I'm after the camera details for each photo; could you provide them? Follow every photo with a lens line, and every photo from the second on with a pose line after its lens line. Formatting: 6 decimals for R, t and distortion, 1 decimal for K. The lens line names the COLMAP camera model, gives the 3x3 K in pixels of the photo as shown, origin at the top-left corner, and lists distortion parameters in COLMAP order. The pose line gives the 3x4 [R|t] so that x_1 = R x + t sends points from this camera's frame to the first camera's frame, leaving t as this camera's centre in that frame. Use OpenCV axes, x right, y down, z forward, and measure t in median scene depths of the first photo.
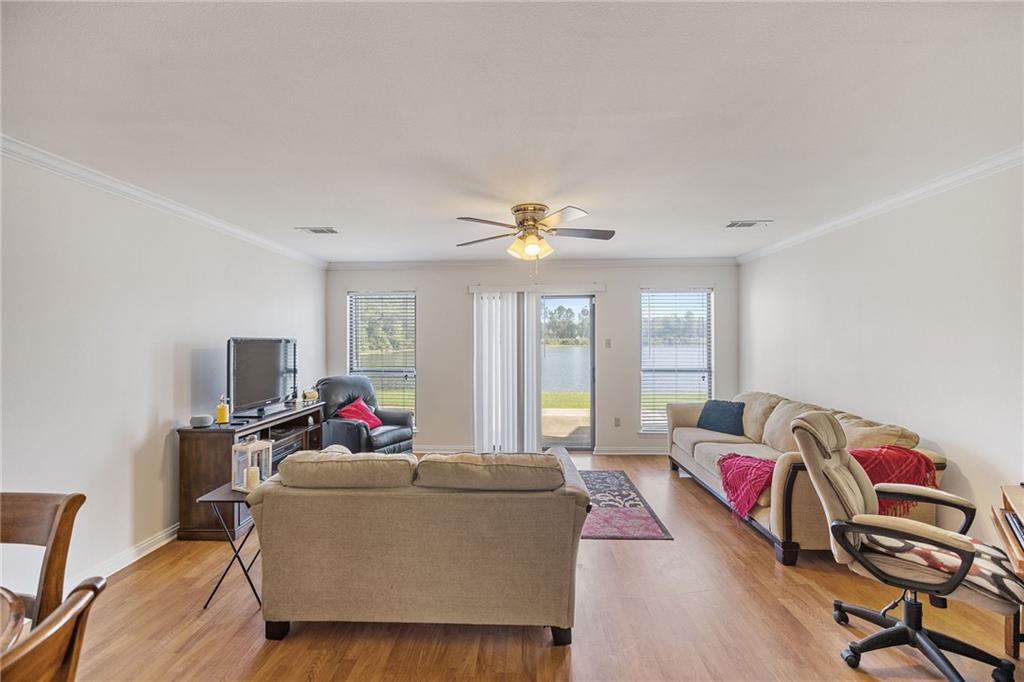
lens RADIAL K [[435.5, 0, 503.8], [0, 435.5, 336.6], [0, 0, 1]] dist [-0.002892, -0.000110]
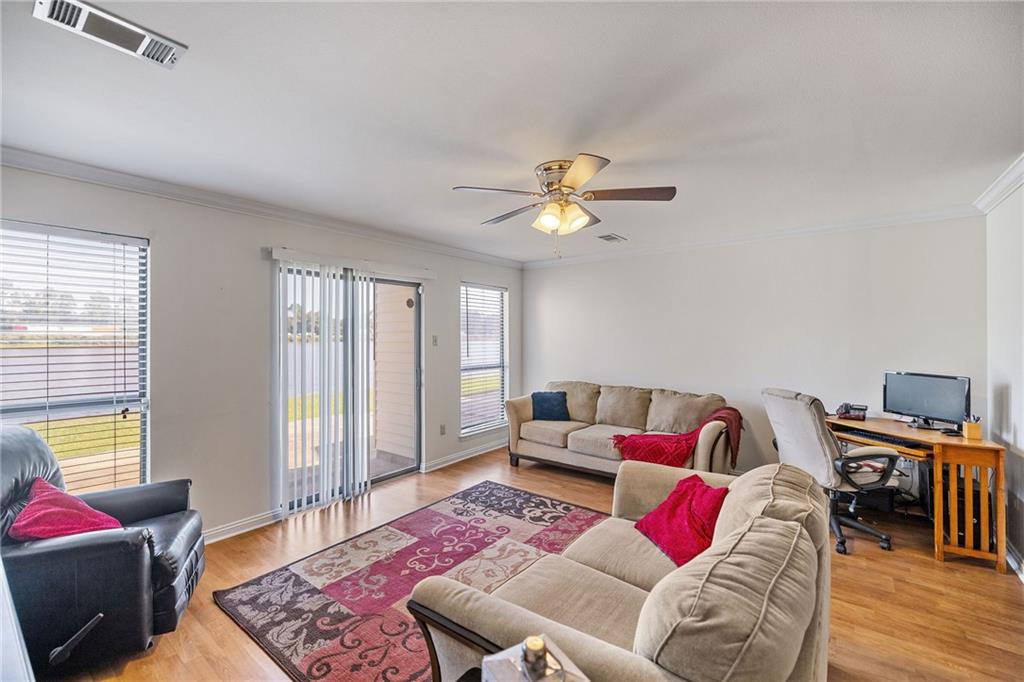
lens RADIAL K [[436.5, 0, 513.2], [0, 436.5, 333.1], [0, 0, 1]] dist [-0.000242, -0.000018]
pose [[0.568238, 0.006680, 0.822837, -0.483612], [-0.007310, 0.999969, -0.003069, 0.002250], [-0.822832, -0.004271, 0.568269, 0.472593]]
